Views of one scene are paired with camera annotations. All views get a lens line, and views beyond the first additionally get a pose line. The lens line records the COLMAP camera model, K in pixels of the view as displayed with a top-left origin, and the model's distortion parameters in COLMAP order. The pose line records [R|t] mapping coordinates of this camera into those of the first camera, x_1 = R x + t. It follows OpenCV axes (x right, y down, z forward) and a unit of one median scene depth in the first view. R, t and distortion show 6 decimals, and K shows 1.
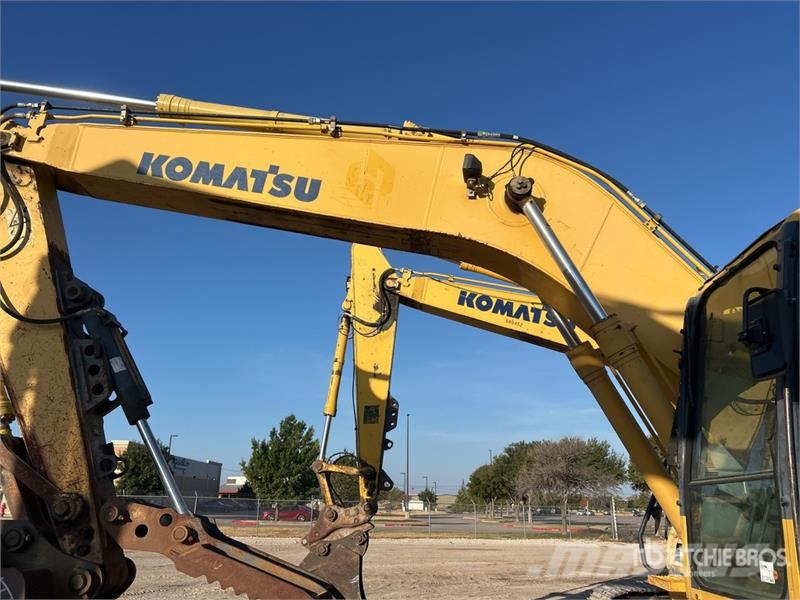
lens RADIAL K [[603.4, 0, 406.9], [0, 603.4, 300.4], [0, 0, 1]] dist [0.068976, -0.072799]
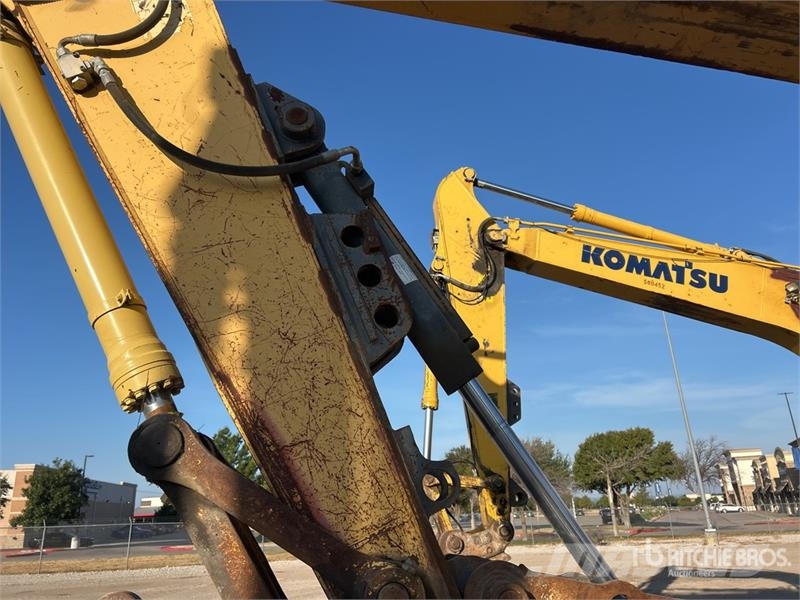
lens RADIAL K [[603.6, 0, 397.3], [0, 603.6, 289.1], [0, 0, 1]] dist [0.060062, -0.072470]
pose [[0.992147, -0.009702, 0.124697, -0.262395], [0.013709, 0.999415, -0.031317, 0.066300], [-0.124320, 0.032780, 0.991701, 0.263050]]
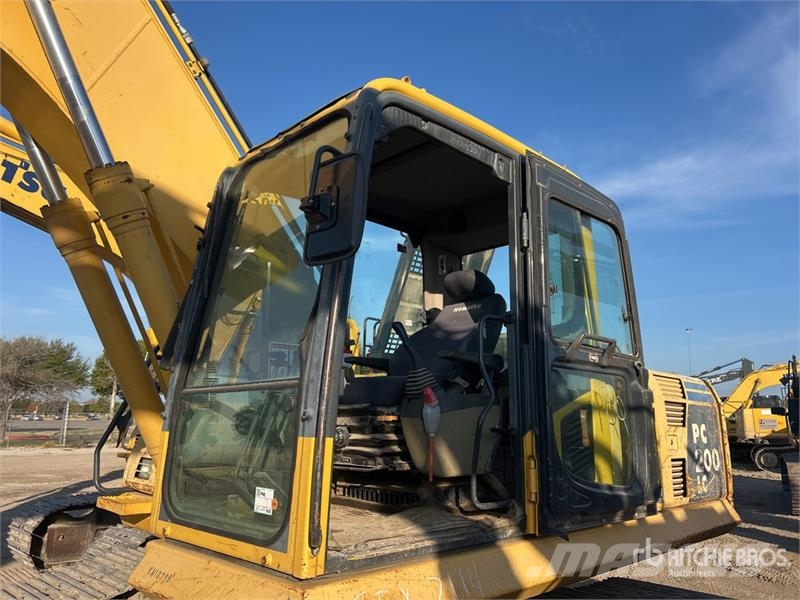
lens RADIAL K [[606.4, 0, 401.8], [0, 606.4, 296.6], [0, 0, 1]] dist [0.045478, -0.051931]
pose [[0.693728, 0.123332, 0.709599, 0.033648], [-0.222848, 0.973639, 0.048641, 0.030933], [-0.684894, -0.191877, 0.702925, 0.108513]]
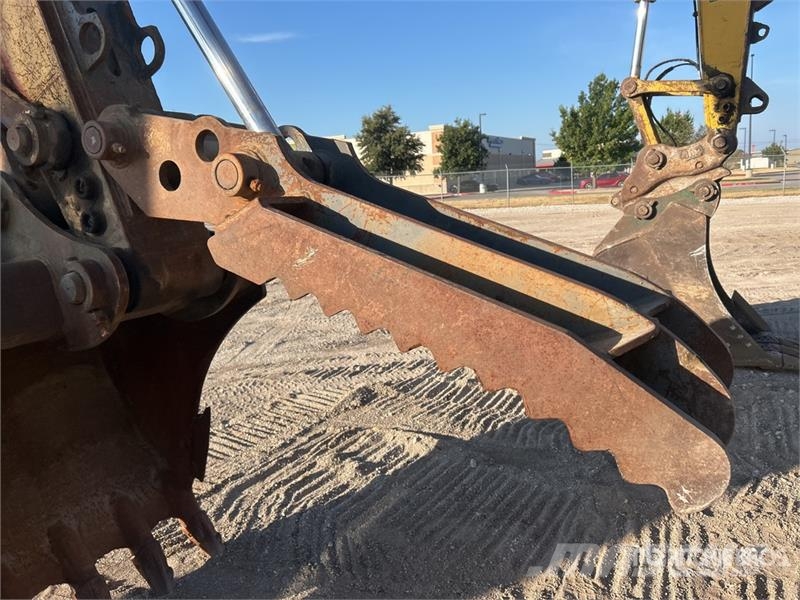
lens RADIAL K [[609.9, 0, 410.8], [0, 609.9, 296.0], [0, 0, 1]] dist [0.023223, -0.025381]
pose [[0.879811, 0.018479, -0.474964, -0.040158], [0.217770, 0.872532, 0.437338, 0.132161], [0.422503, -0.488207, 0.763639, 0.311843]]
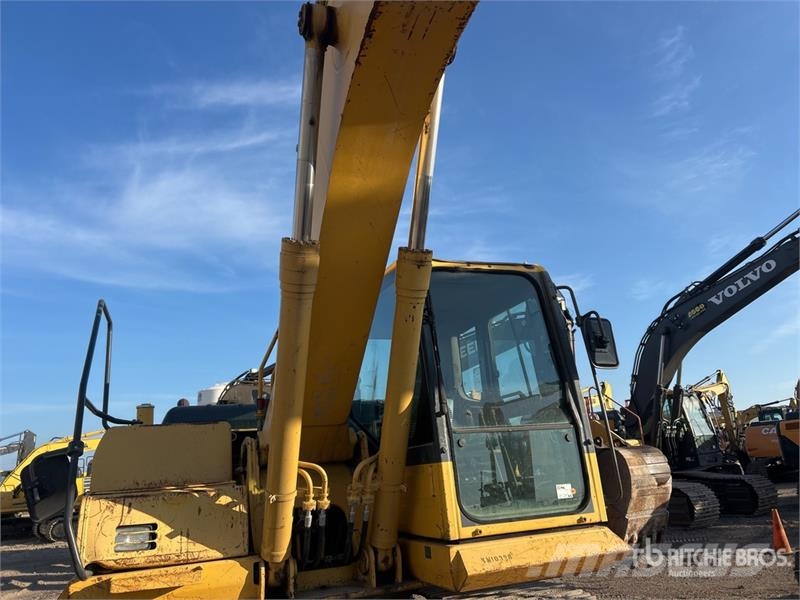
lens RADIAL K [[609.9, 0, 410.8], [0, 609.9, 296.0], [0, 0, 1]] dist [0.023223, -0.025381]
pose [[-0.397646, 0.254406, 0.881564, -0.198139], [-0.240579, 0.898268, -0.367744, 0.191923], [-0.885437, -0.358318, -0.295988, 0.567513]]
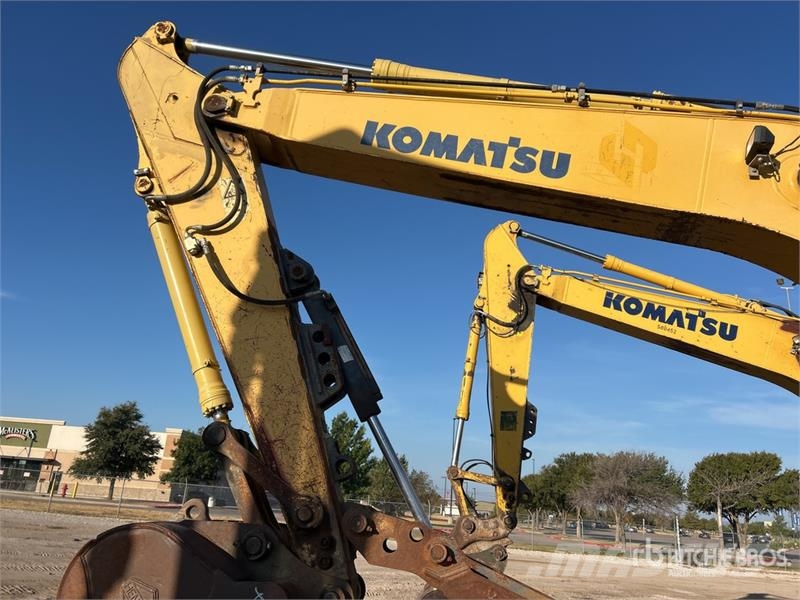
lens RADIAL K [[604.6, 0, 406.7], [0, 604.6, 299.7], [0, 0, 1]] dist [0.055180, -0.066175]
pose [[0.996973, 0.040511, -0.066360, -0.160225], [-0.040814, 0.999162, -0.003221, 0.012024], [0.066174, 0.005919, 0.997791, 0.057177]]
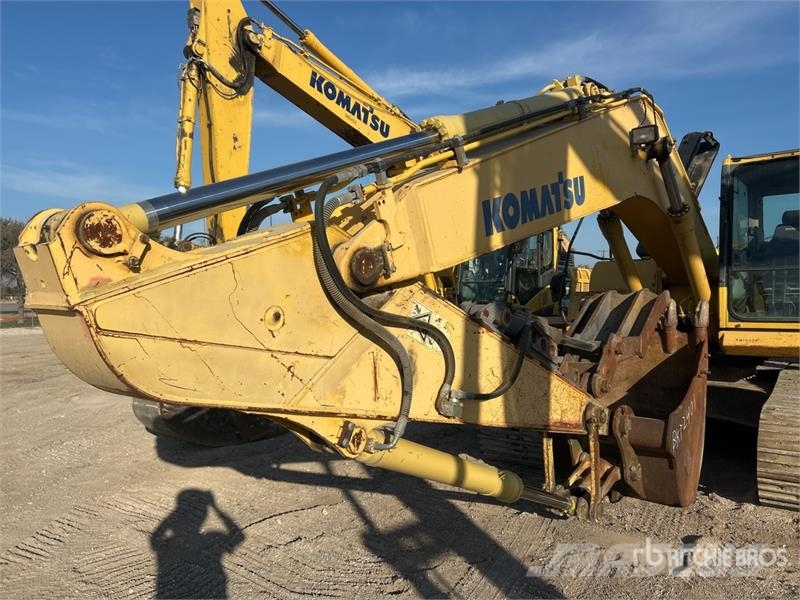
lens RADIAL K [[609.9, 0, 410.8], [0, 609.9, 296.0], [0, 0, 1]] dist [0.023223, -0.025381]
pose [[0.586923, -0.024189, 0.809282, -0.619885], [-0.241911, 0.948655, 0.203798, 0.088593], [-0.772658, -0.315388, 0.550935, 0.272823]]
